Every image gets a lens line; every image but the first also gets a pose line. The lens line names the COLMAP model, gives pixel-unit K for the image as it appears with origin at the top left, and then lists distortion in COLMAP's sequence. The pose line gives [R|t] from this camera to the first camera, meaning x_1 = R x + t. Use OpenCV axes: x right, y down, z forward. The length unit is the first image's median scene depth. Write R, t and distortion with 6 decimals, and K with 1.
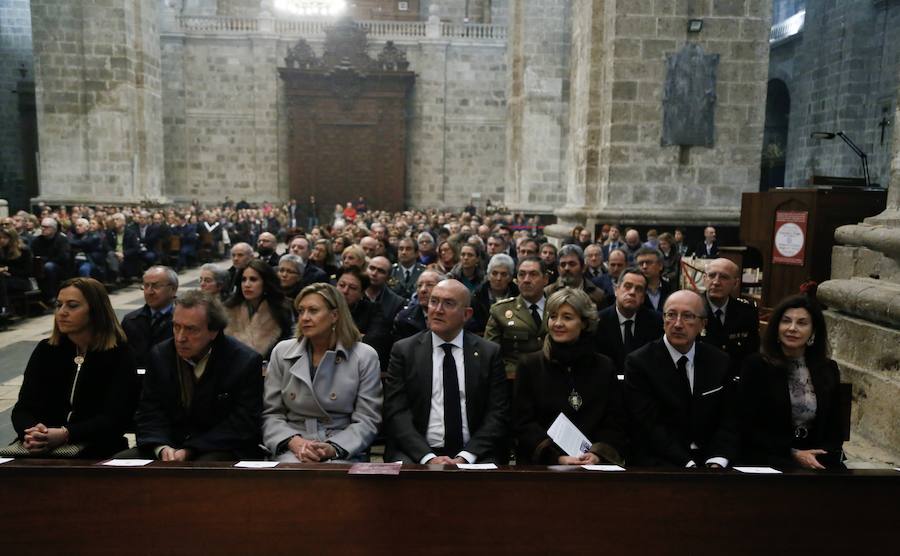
lens RADIAL K [[714.8, 0, 449.0], [0, 714.8, 295.2], [0, 0, 1]] dist [0.004705, 0.003631]
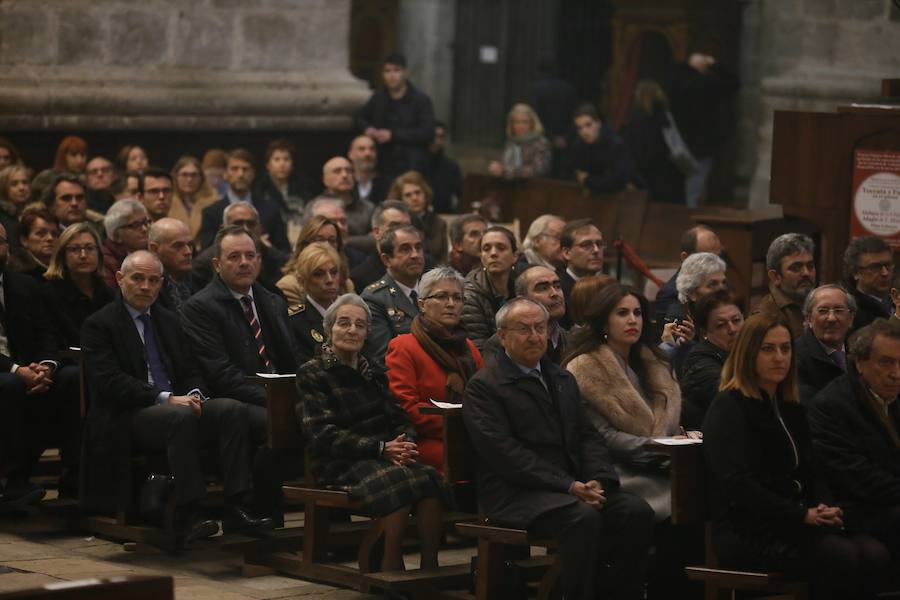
lens RADIAL K [[3508.3, 0, 450.0], [0, 3508.3, 300.0], [0, 0, 1]] dist [0.306826, 4.762847]
pose [[0.755584, -0.051289, 0.653040, -0.385164], [0.061670, 0.998072, 0.007033, -0.011065], [-0.652142, 0.034959, 0.757291, -0.200471]]
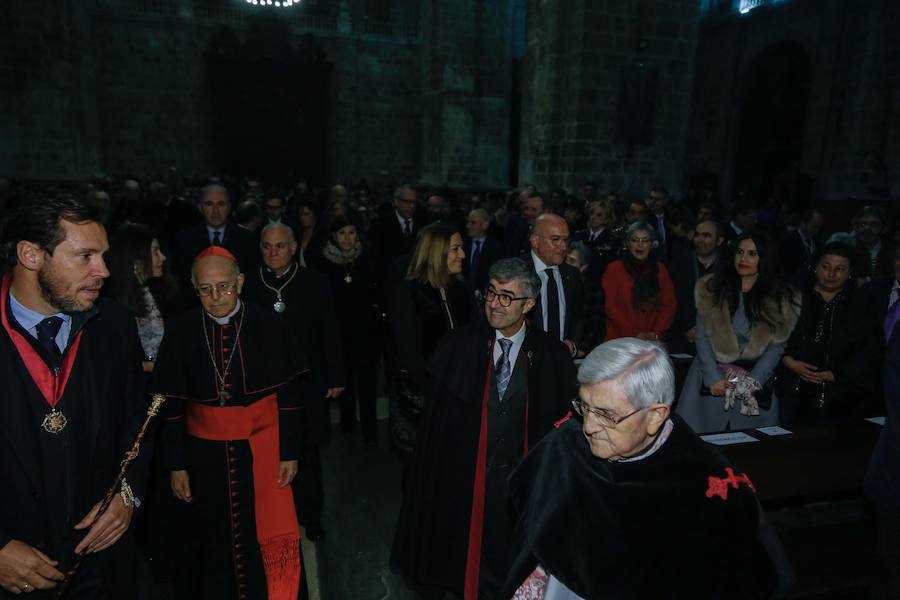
lens RADIAL K [[580.8, 0, 453.1], [0, 580.8, 295.2], [0, 0, 1]] dist [-0.005105, 0.005893]
pose [[0.970623, -0.041836, 0.236942, -0.122026], [0.022943, 0.996373, 0.081941, -0.020592], [-0.239511, -0.074098, 0.968062, 0.047196]]
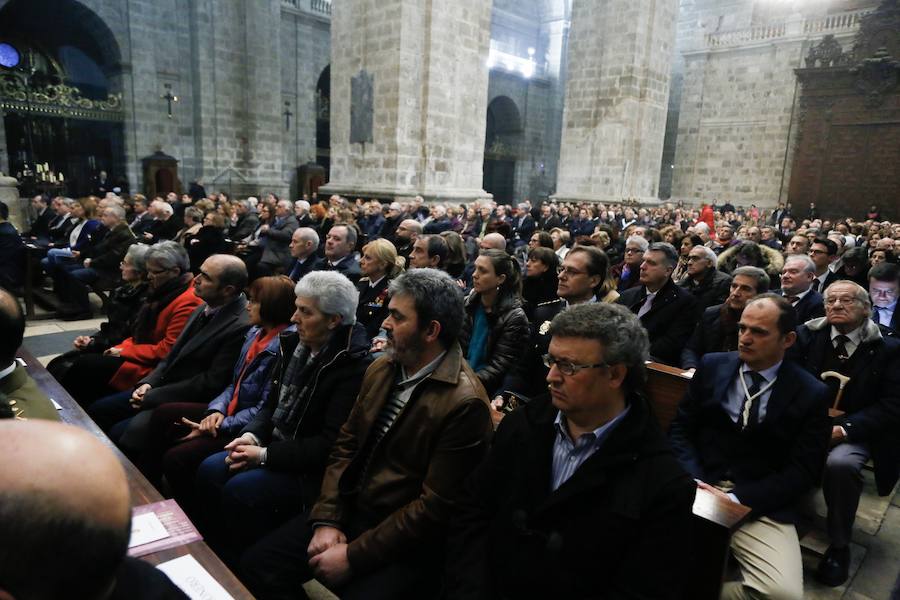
lens RADIAL K [[580.8, 0, 453.1], [0, 580.8, 295.2], [0, 0, 1]] dist [-0.005105, 0.005893]
pose [[0.675680, 0.149270, -0.721924, 0.080222], [-0.131639, 0.987977, 0.081075, -0.019944], [0.725346, 0.040252, 0.687206, 0.161179]]
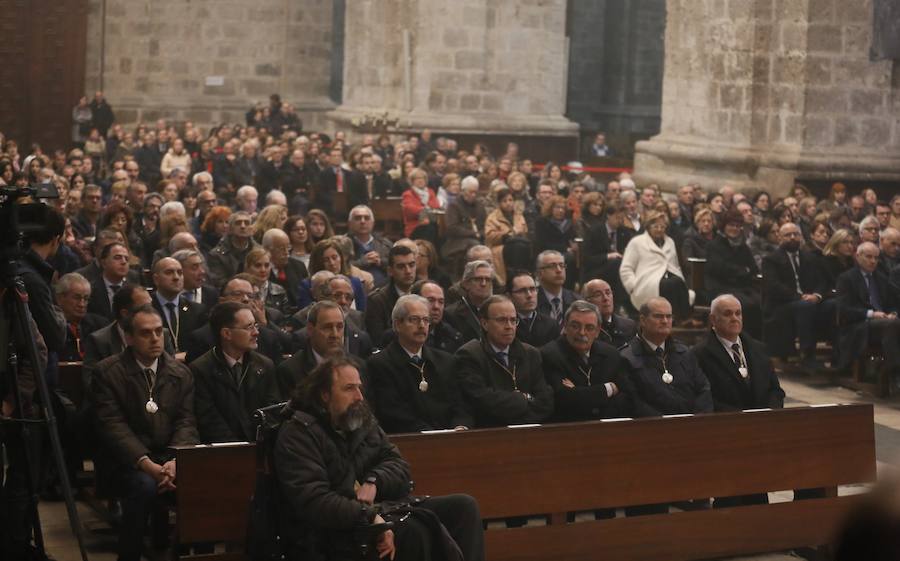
lens RADIAL K [[1868.0, 0, 450.0], [0, 1868.0, 280.5], [0, 0, 1]] dist [-0.319018, 0.134013]
pose [[0.922517, -0.027256, 0.384992, -0.396965], [0.029357, 0.999569, 0.000420, -0.010276], [-0.384838, 0.010915, 0.922920, -0.221259]]
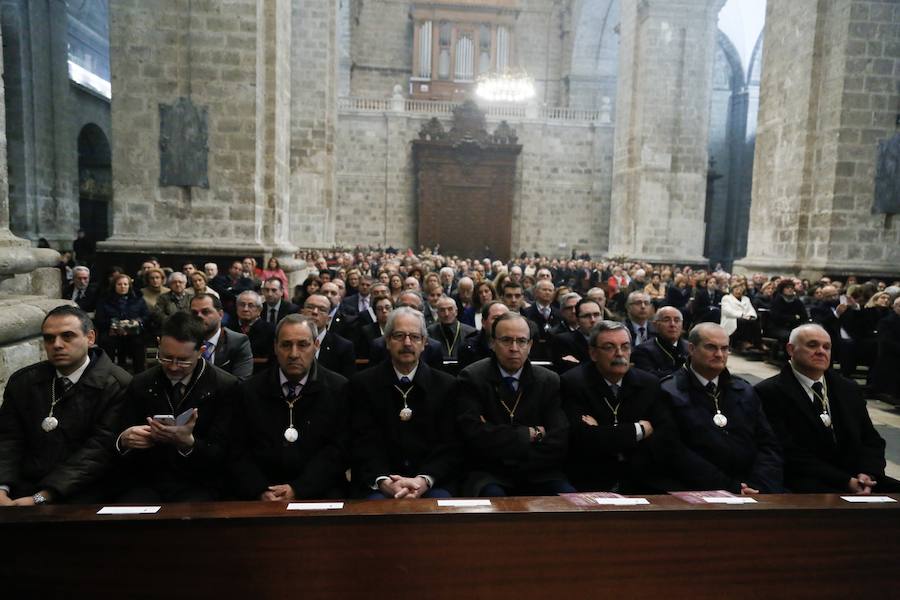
lens RADIAL K [[585.1, 0, 445.4], [0, 585.1, 298.4], [0, 0, 1]] dist [-0.004710, 0.005056]
pose [[0.999507, 0.013767, 0.028205, -0.264145], [-0.012577, 0.999041, -0.041931, -0.005044], [-0.028755, 0.041556, 0.998722, 0.006739]]
